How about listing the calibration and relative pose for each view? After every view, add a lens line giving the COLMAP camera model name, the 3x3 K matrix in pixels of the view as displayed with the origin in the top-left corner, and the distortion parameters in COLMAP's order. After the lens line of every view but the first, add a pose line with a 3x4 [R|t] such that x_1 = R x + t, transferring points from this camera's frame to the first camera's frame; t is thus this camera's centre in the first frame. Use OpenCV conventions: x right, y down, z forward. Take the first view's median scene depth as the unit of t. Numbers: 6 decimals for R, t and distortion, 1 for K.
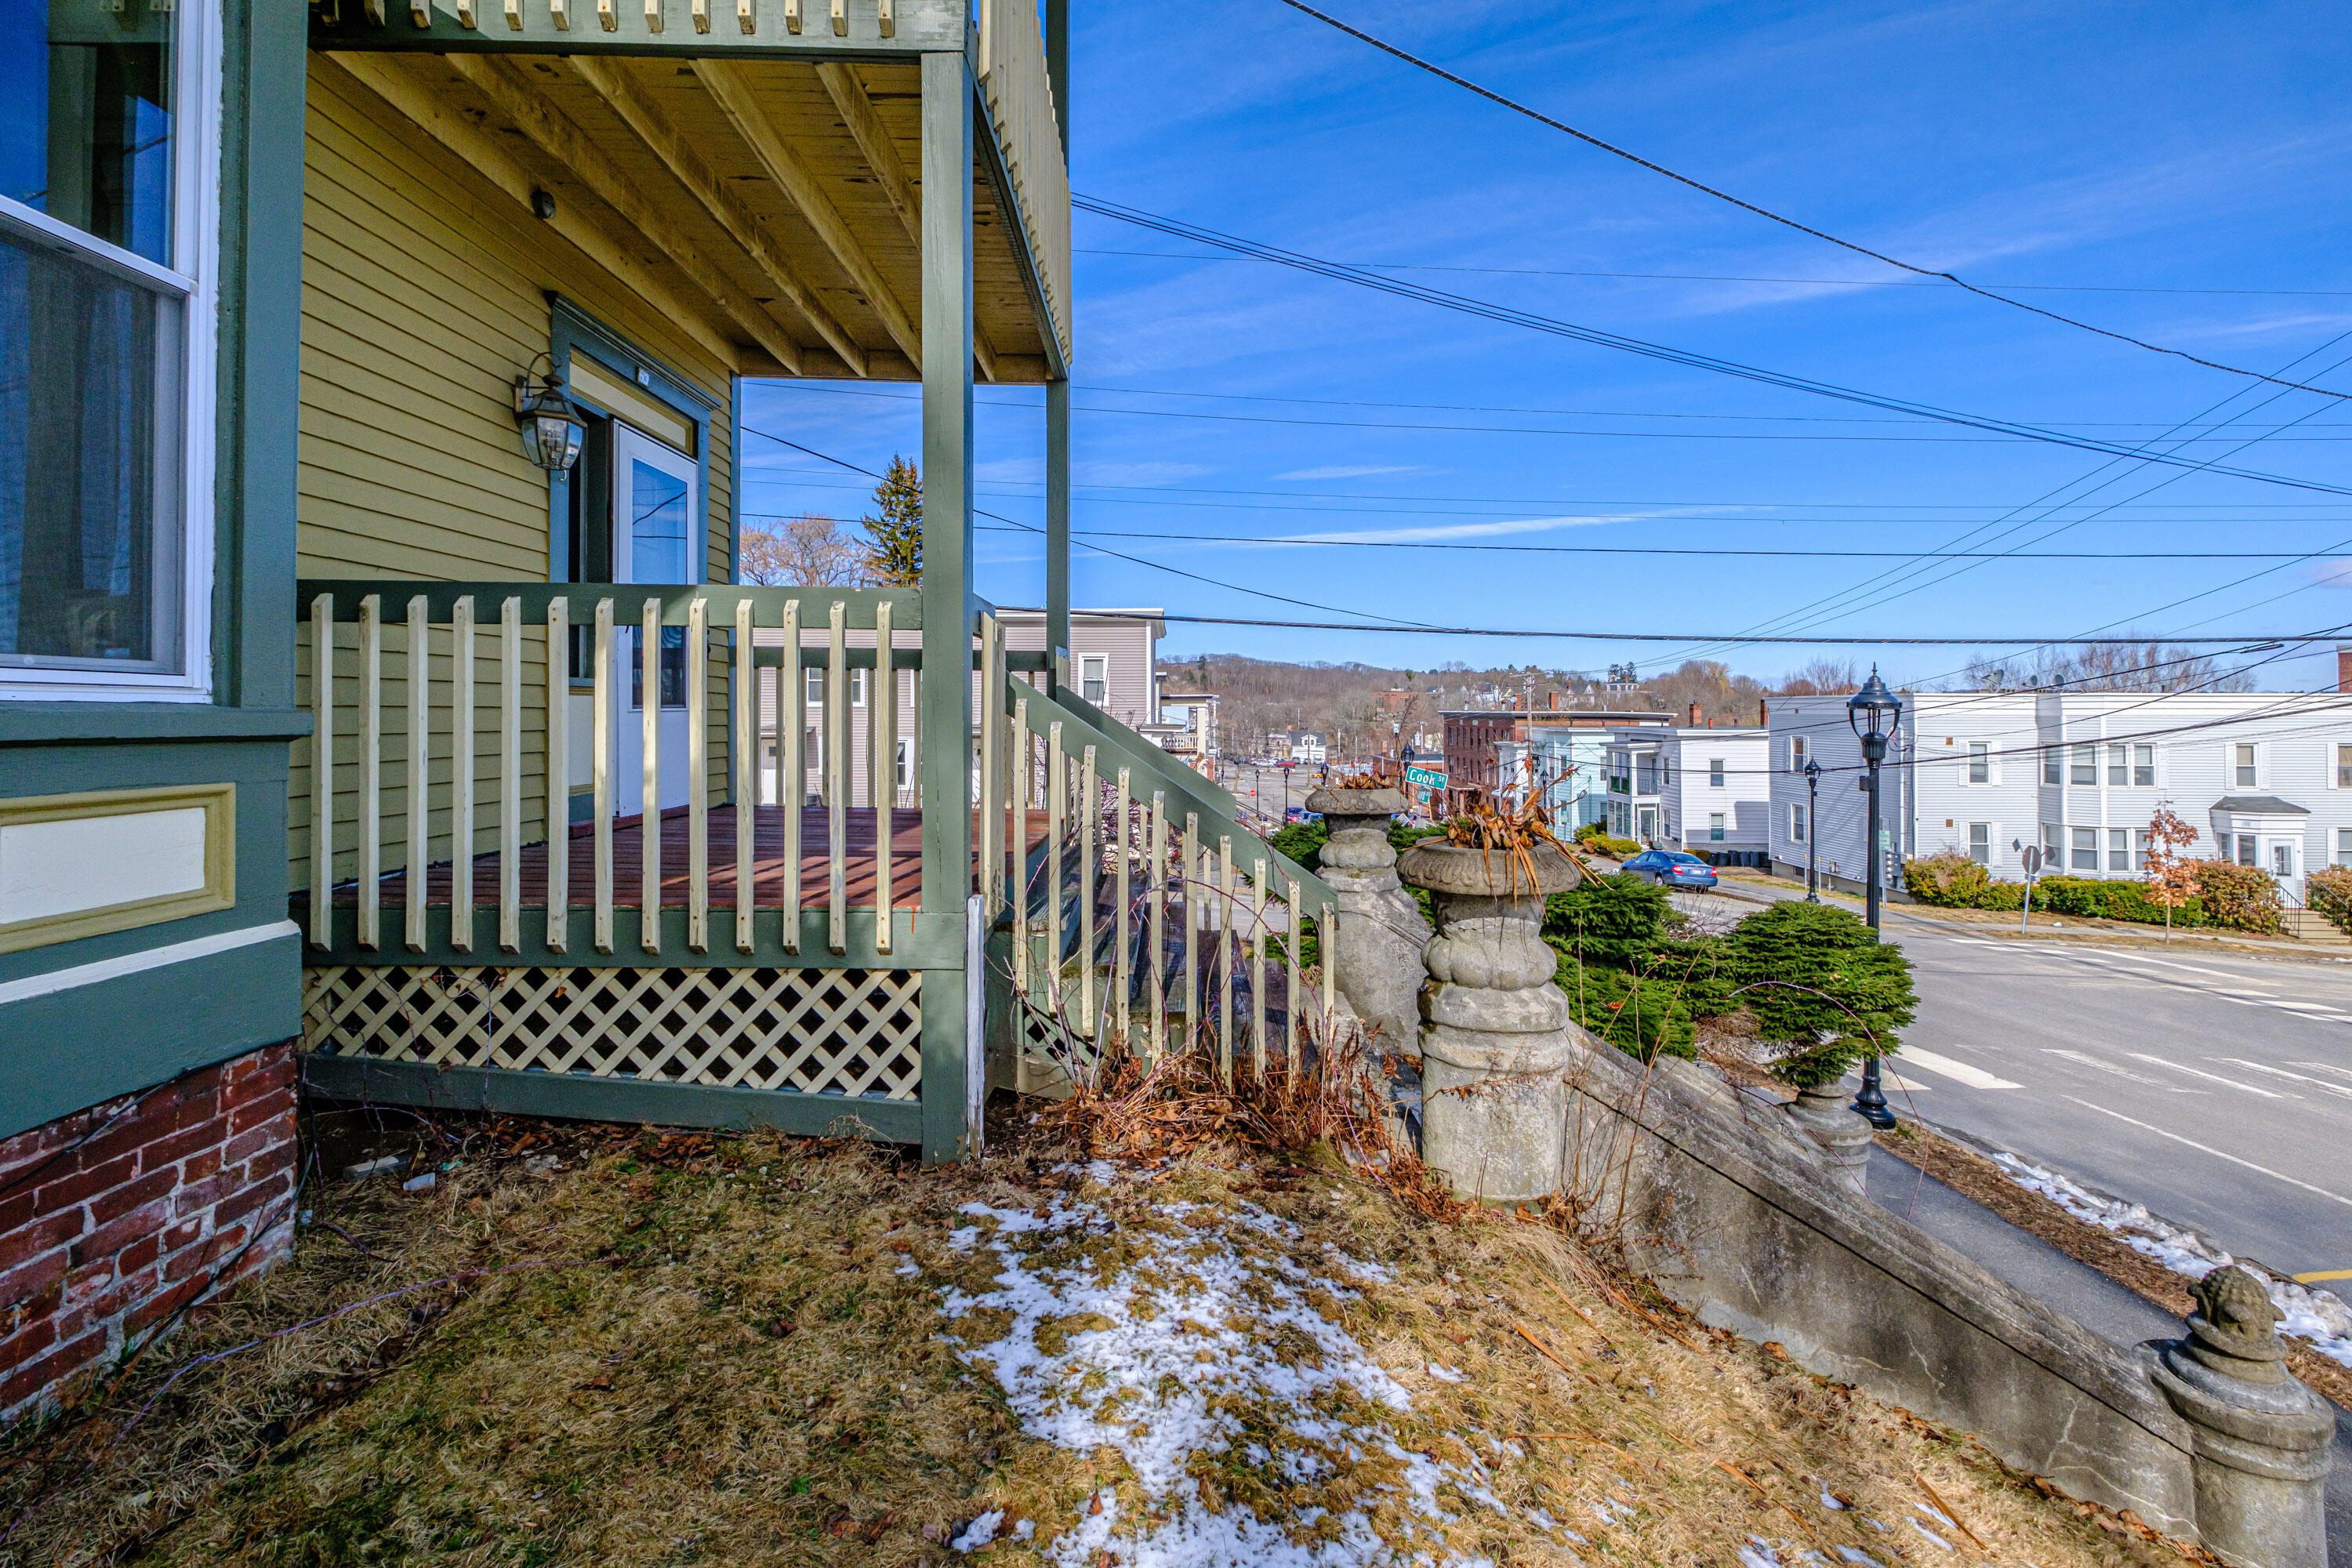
lens RADIAL K [[1042.8, 0, 1203.0], [0, 1042.8, 704.6], [0, 0, 1]] dist [-0.001256, 0.000433]
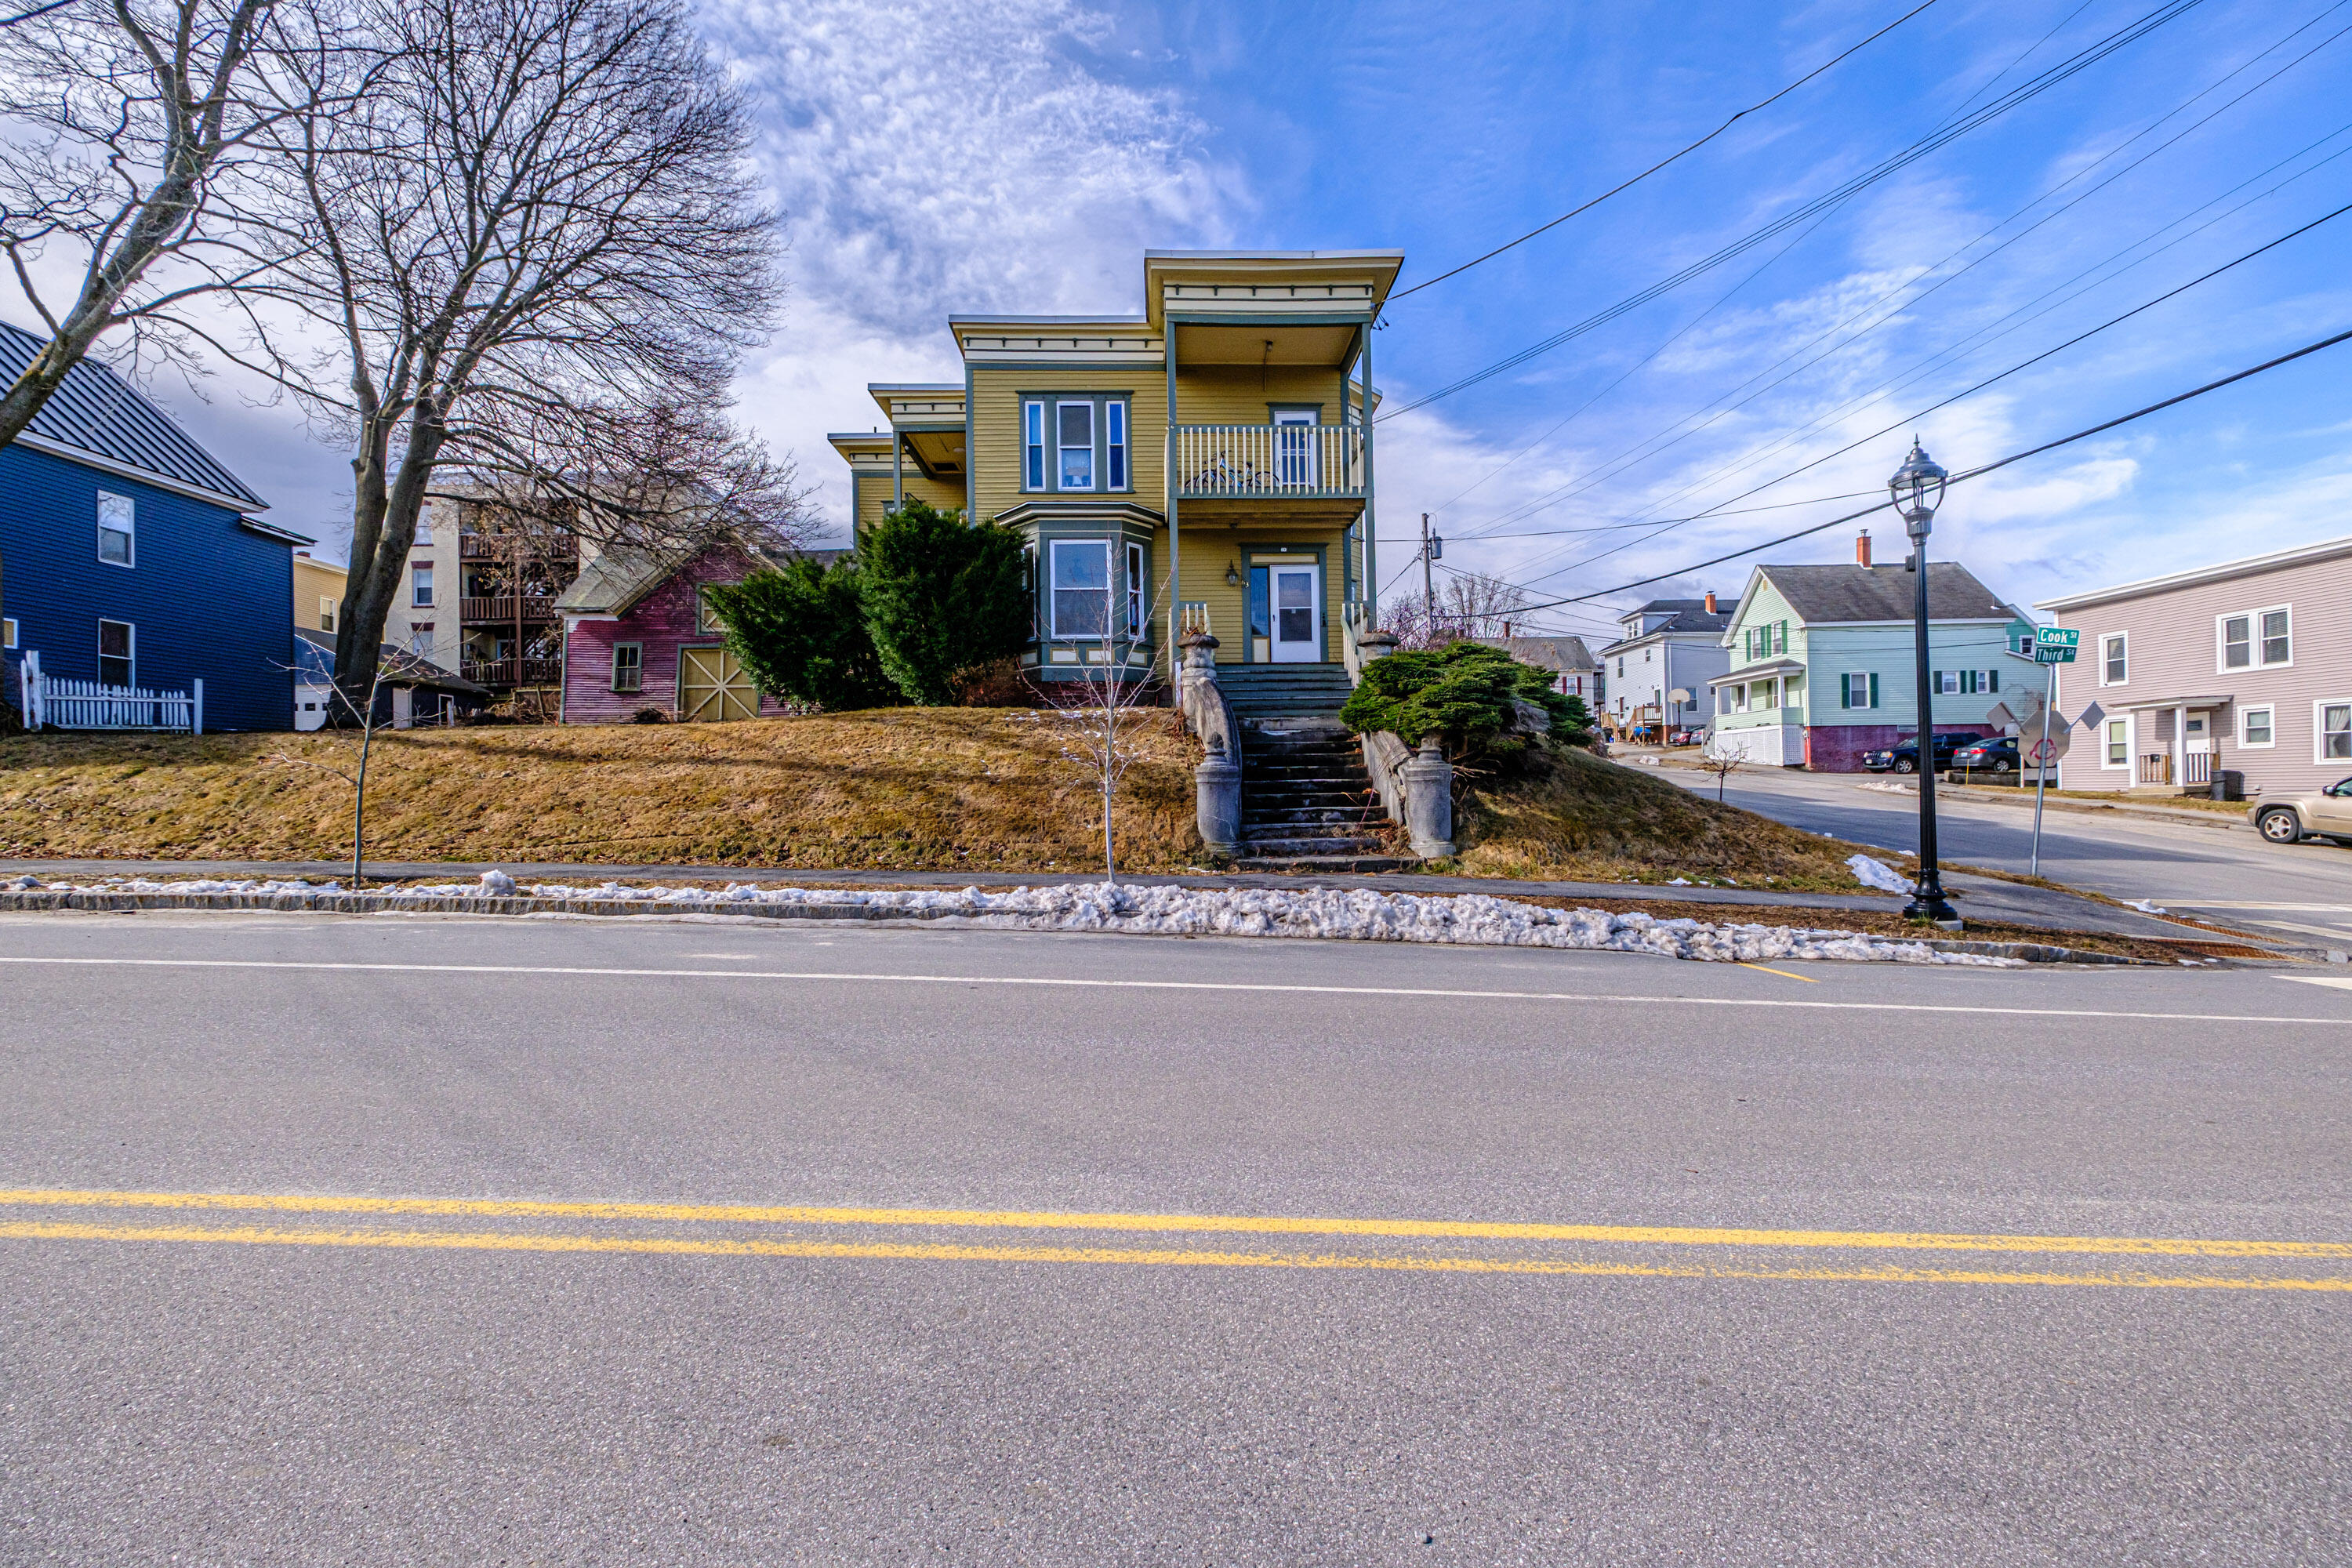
lens RADIAL K [[1042.8, 0, 1176.8], [0, 1042.8, 773.2], [0, 0, 1]] dist [-0.001256, 0.000433]
pose [[-0.002685, -0.021922, -0.999756, 0.527267], [0.019415, 0.999570, -0.021970, 0.091085], [0.999808, -0.019469, -0.002259, 0.110852]]
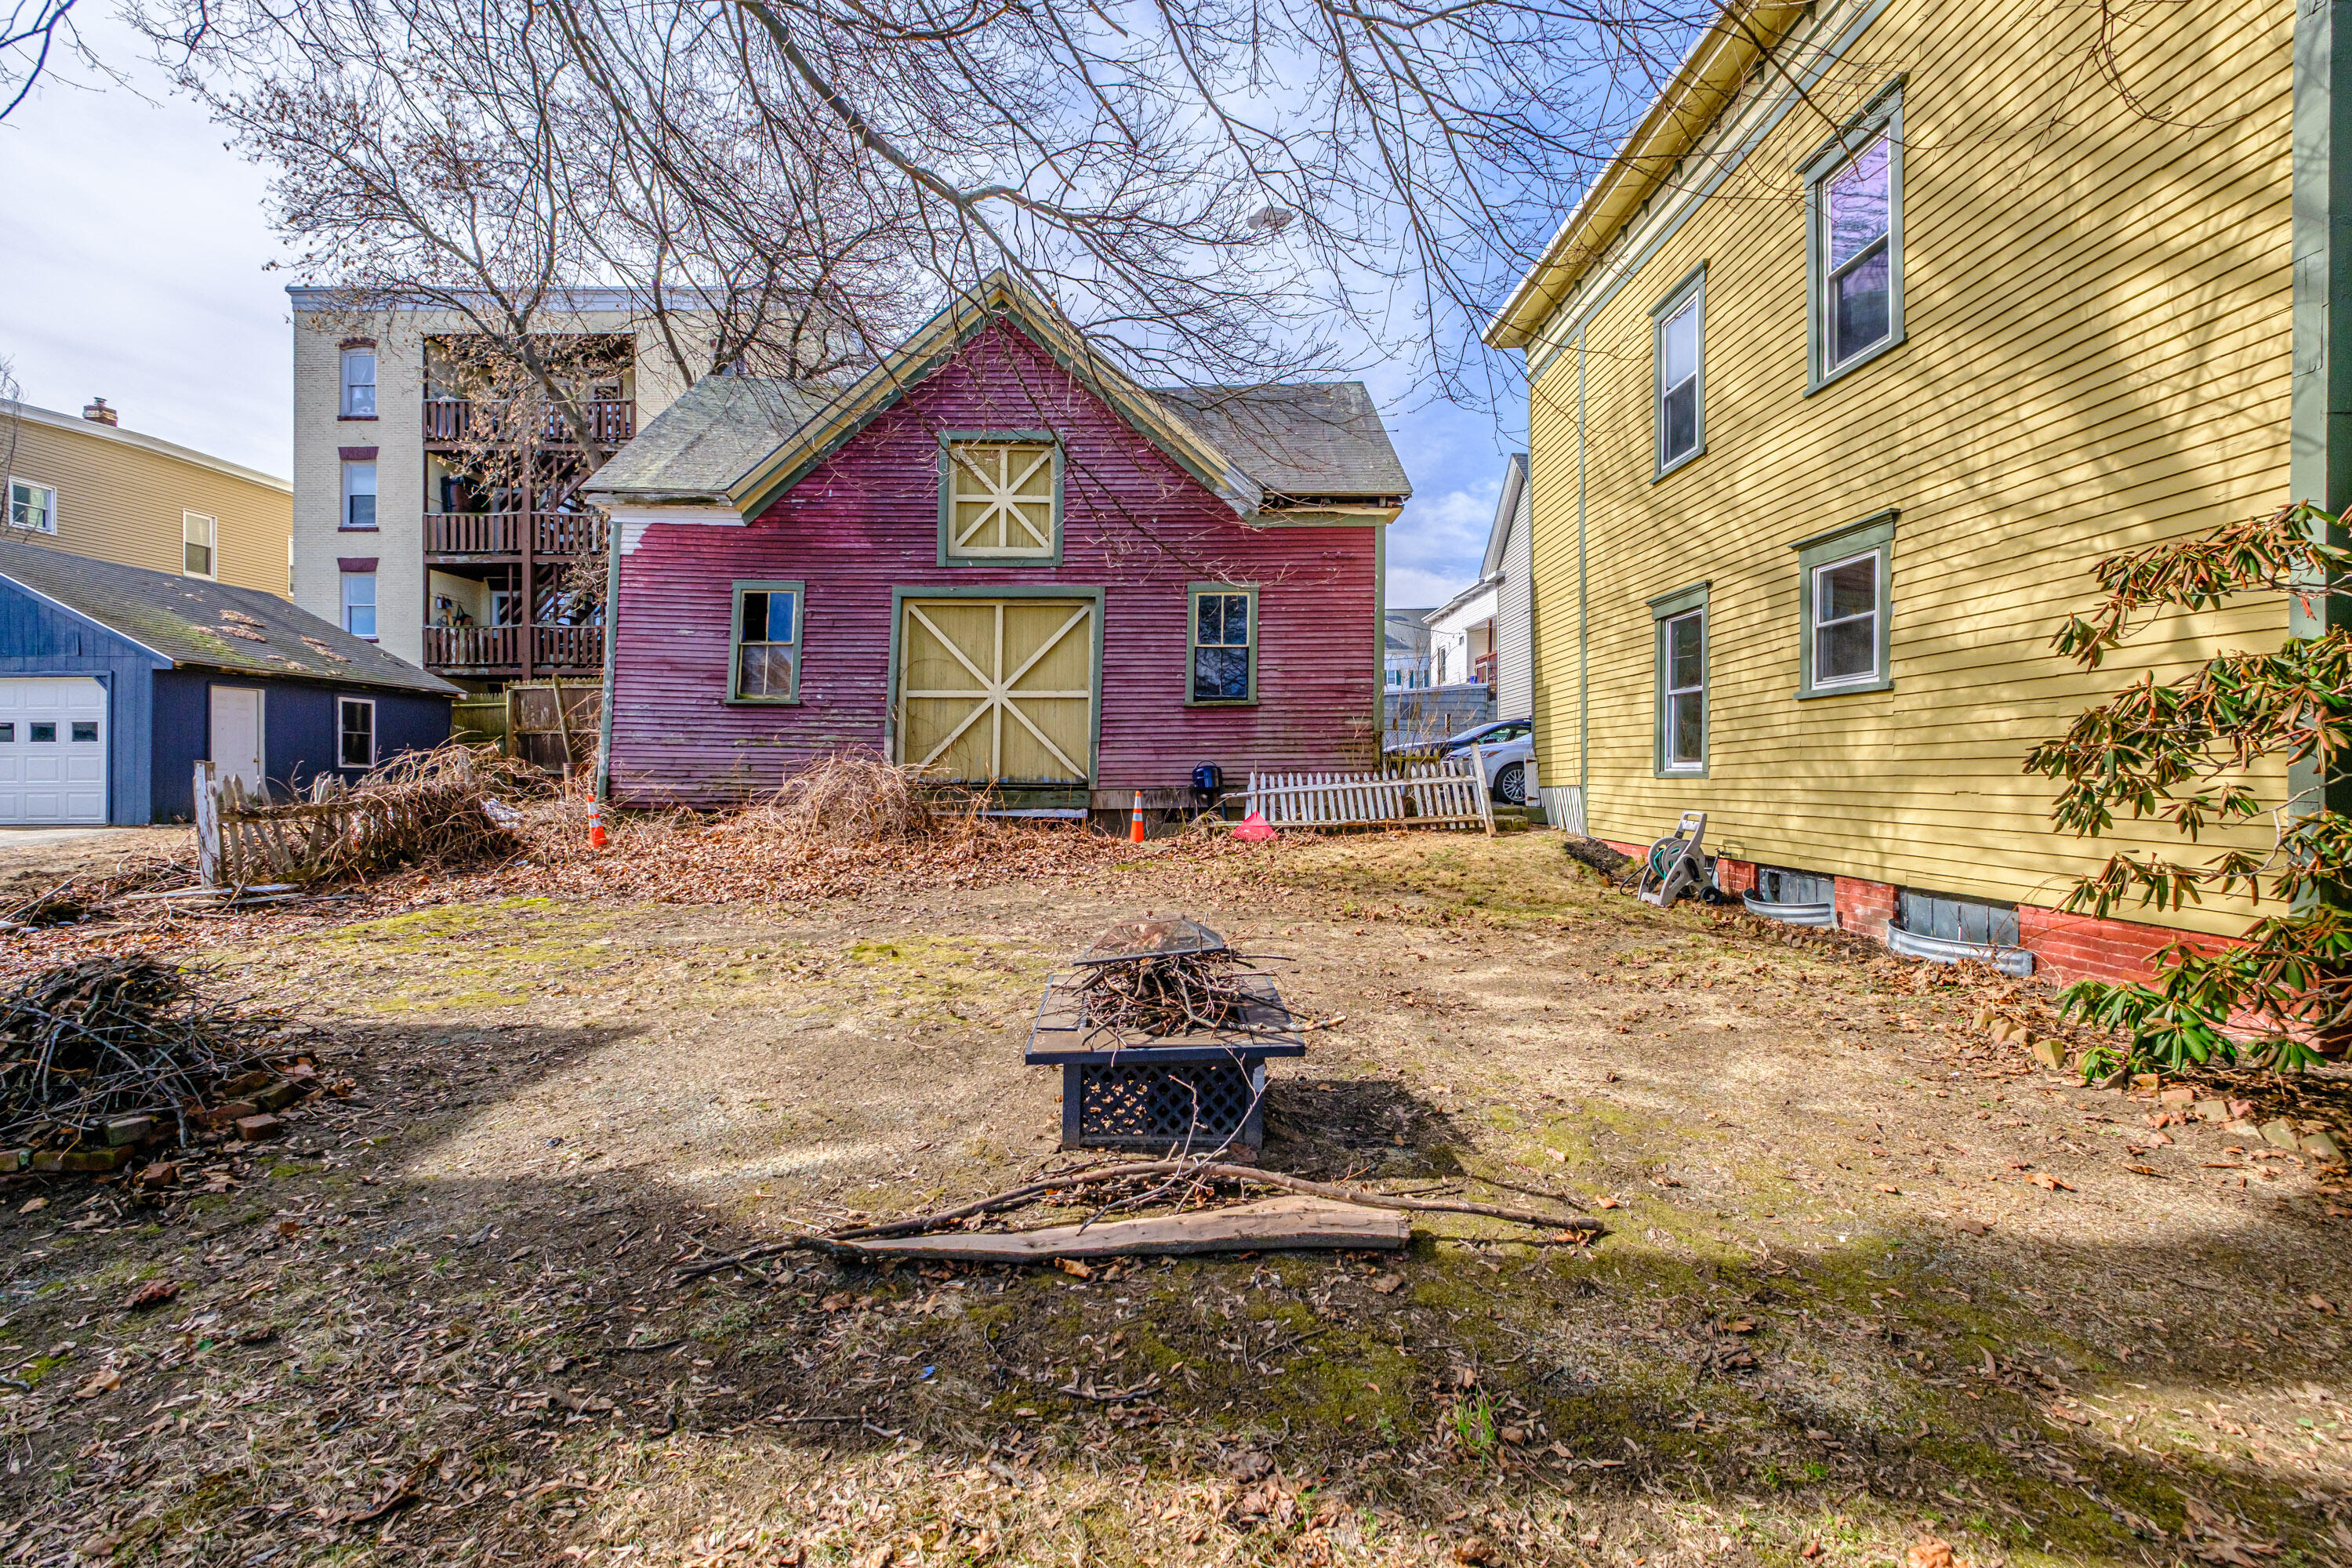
lens RADIAL K [[1016.4, 0, 1175.0], [0, 1016.4, 772.3], [0, 0, 1]] dist [-0.000224, -0.000923]
pose [[-0.022539, -0.000026, -0.999746, -0.155799], [0.006047, 0.999982, -0.000163, -0.002577], [0.999728, -0.006049, -0.022539, -0.294827]]
